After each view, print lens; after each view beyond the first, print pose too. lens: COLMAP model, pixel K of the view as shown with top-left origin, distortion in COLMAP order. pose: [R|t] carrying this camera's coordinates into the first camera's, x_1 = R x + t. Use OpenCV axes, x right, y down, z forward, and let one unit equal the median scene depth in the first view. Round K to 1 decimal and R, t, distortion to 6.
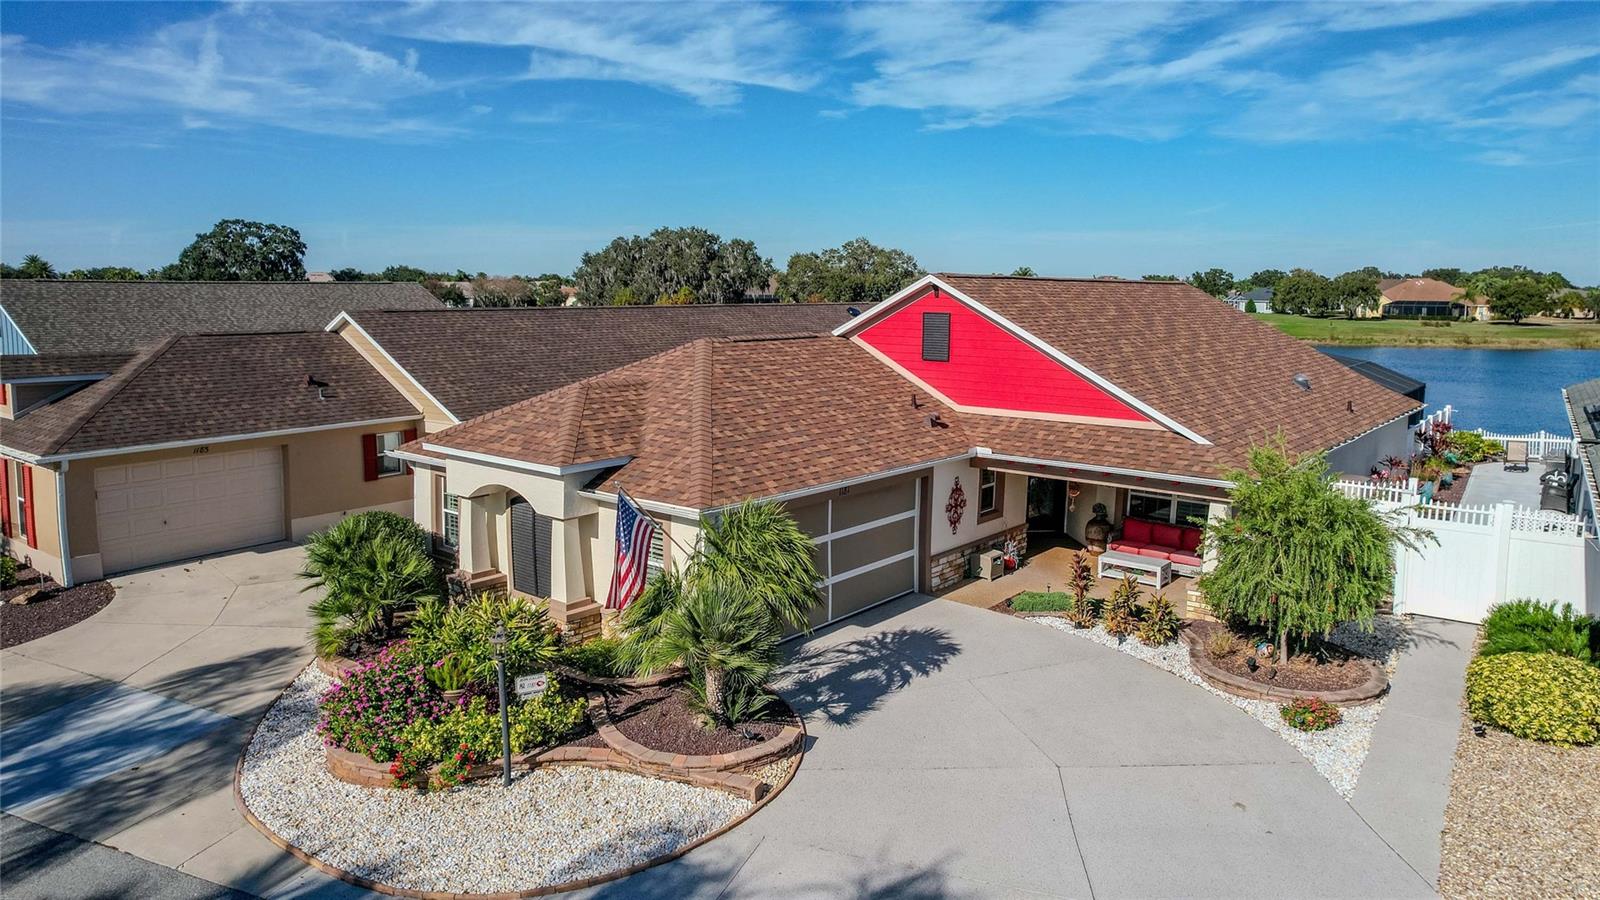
lens RADIAL K [[1024.8, 0, 798.1], [0, 1024.8, 422.0], [0, 0, 1]] dist [-0.082712, 0.080619]
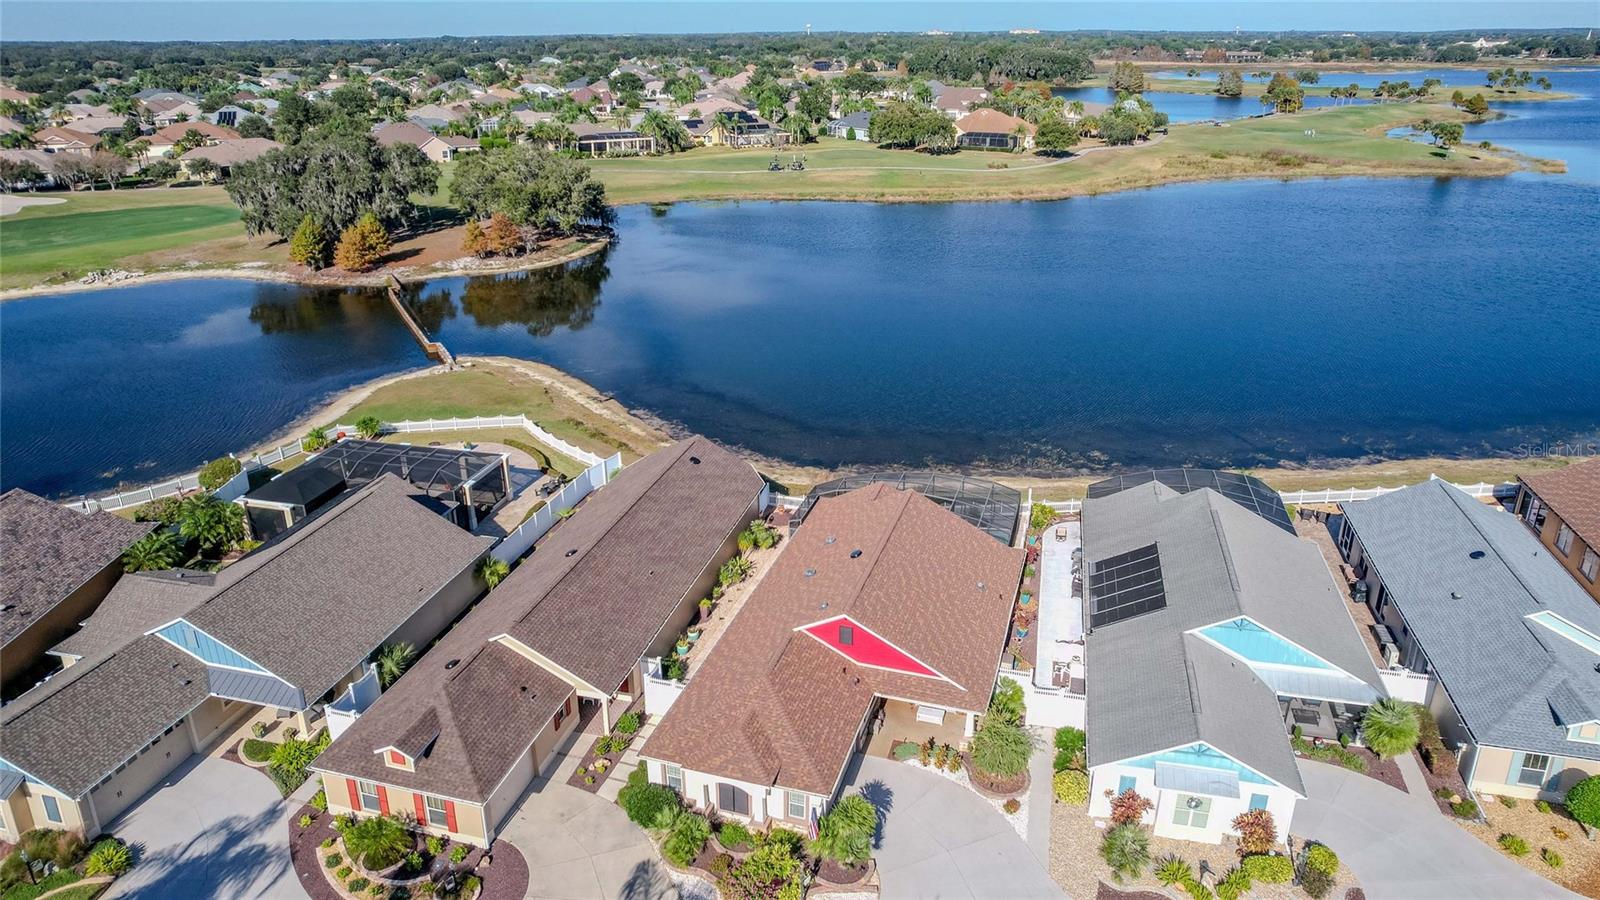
lens RADIAL K [[1024.8, 0, 798.1], [0, 1024.8, 422.0], [0, 0, 1]] dist [-0.082712, 0.080619]
pose [[0.924974, -0.144183, 0.351618, -0.653344], [0.056409, 0.967074, 0.248164, -1.049975], [-0.375822, -0.209711, 0.902651, -0.849918]]
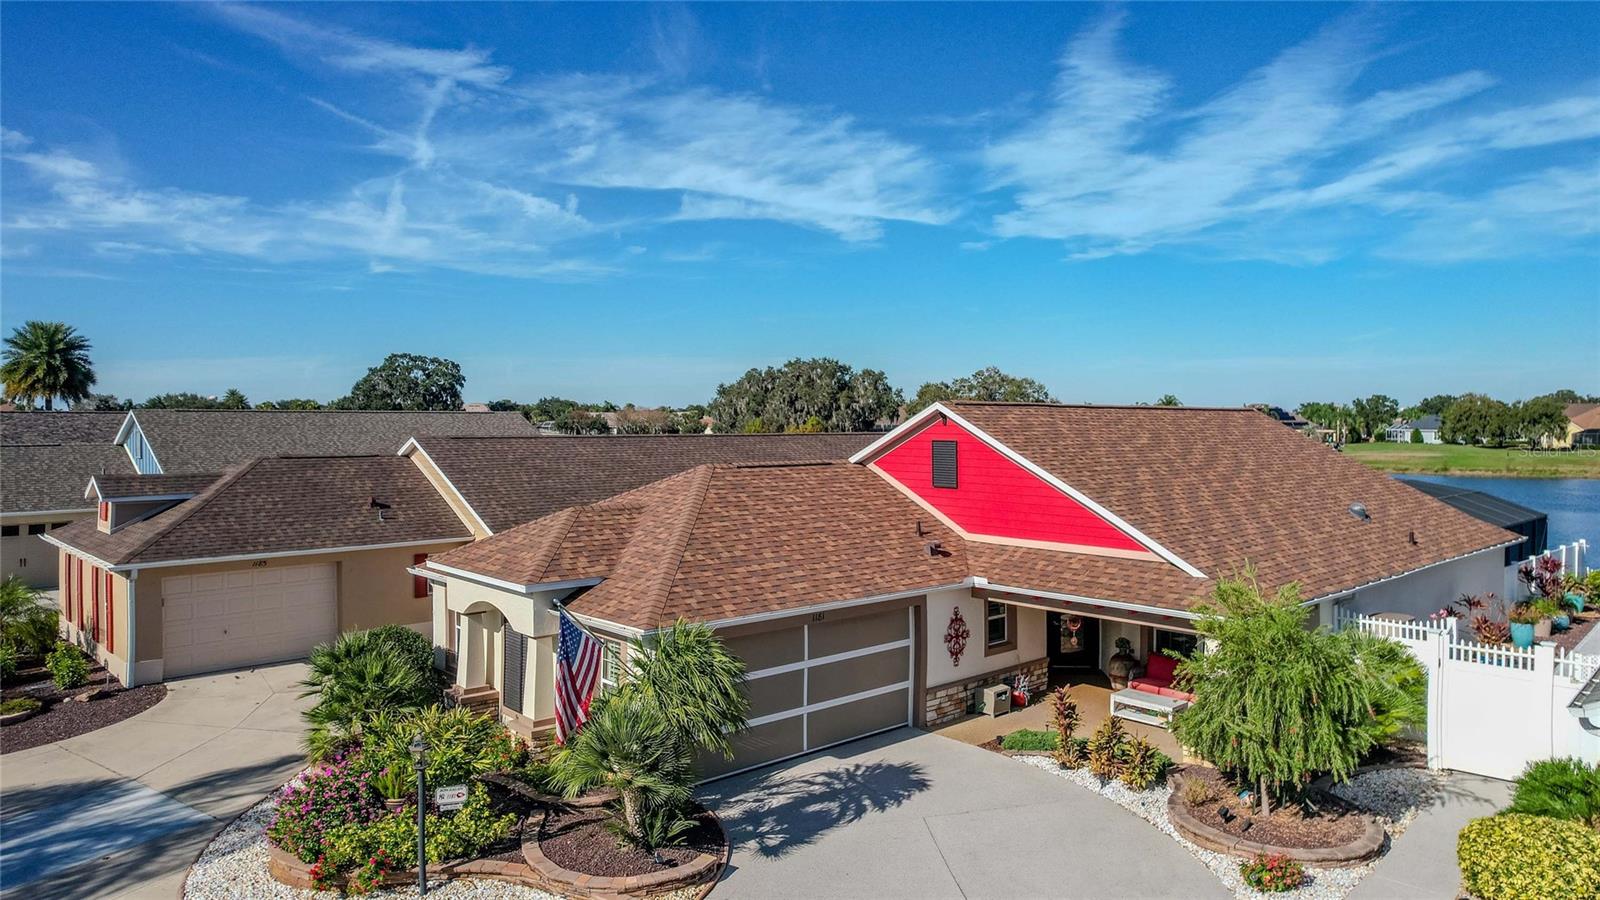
lens RADIAL K [[1032.2, 0, 802.7], [0, 1032.2, 420.3], [0, 0, 1]] dist [-0.084435, 0.076369]
pose [[0.990462, -0.001432, -0.137775, 0.129136], [-0.016293, 0.991713, -0.127439, 0.003651], [0.136816, 0.128468, 0.982231, -0.009058]]
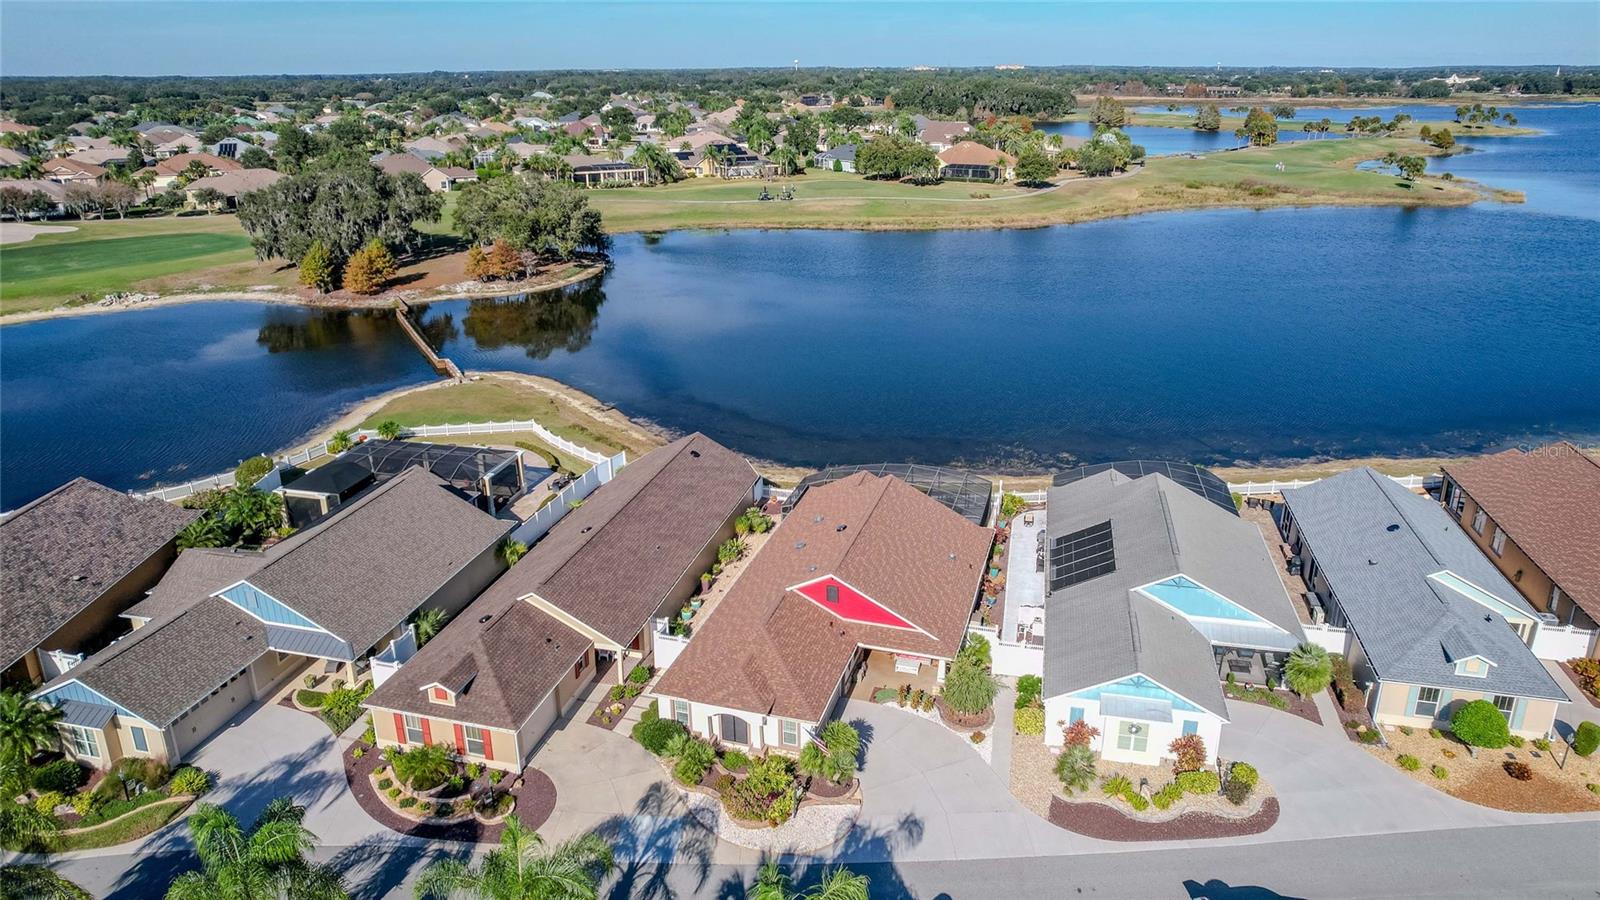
lens RADIAL K [[1024.8, 0, 798.1], [0, 1024.8, 422.0], [0, 0, 1]] dist [-0.082712, 0.080619]
pose [[0.920528, -0.135224, 0.366527, -0.784491], [0.056192, 0.974260, 0.218312, -1.013904], [-0.386613, -0.180366, 0.904433, -1.144572]]
